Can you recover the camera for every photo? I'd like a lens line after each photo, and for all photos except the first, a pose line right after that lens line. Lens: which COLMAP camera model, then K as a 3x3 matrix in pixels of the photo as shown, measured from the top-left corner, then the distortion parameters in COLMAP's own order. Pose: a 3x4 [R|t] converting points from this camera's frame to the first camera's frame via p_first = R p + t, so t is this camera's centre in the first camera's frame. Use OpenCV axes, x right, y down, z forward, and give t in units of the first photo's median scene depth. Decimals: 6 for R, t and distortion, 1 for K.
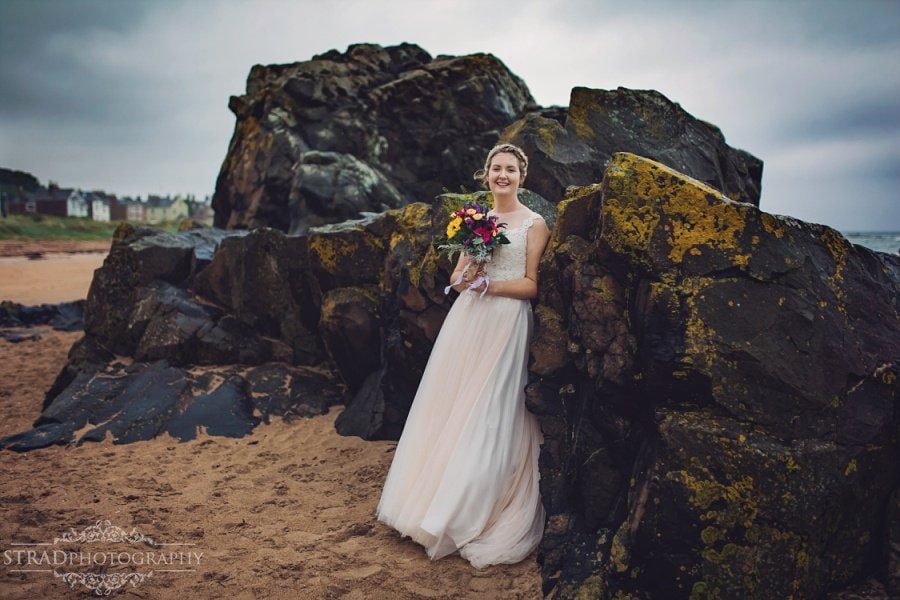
lens RADIAL K [[851.9, 0, 448.1], [0, 851.9, 297.9], [0, 0, 1]] dist [-0.073372, 0.000000]
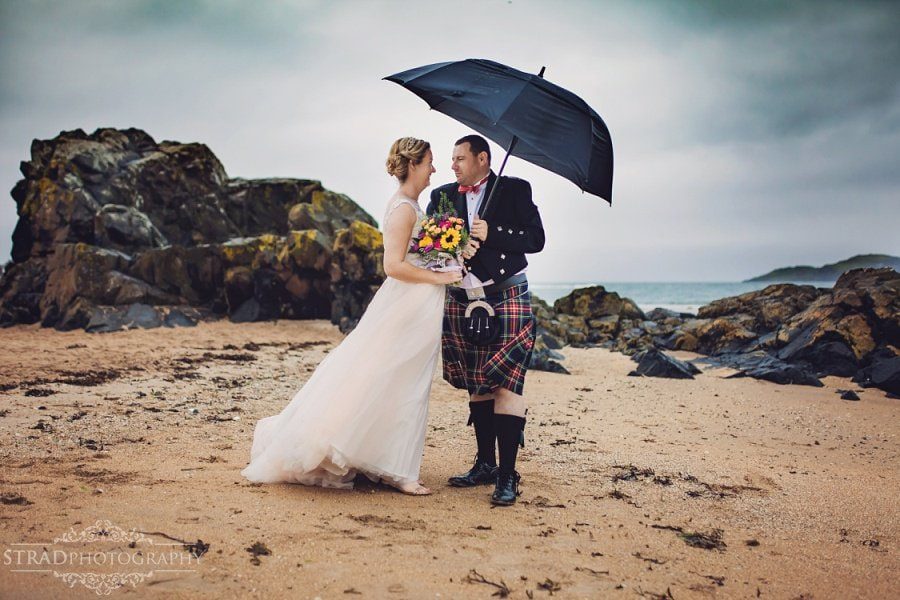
lens RADIAL K [[851.9, 0, 450.2], [0, 851.9, 301.7], [0, 0, 1]] dist [-0.073372, 0.000000]
pose [[0.889124, -0.010853, 0.457538, -0.281953], [0.033699, 0.998557, -0.041801, 0.087022], [-0.456424, 0.052586, 0.888207, -0.614093]]
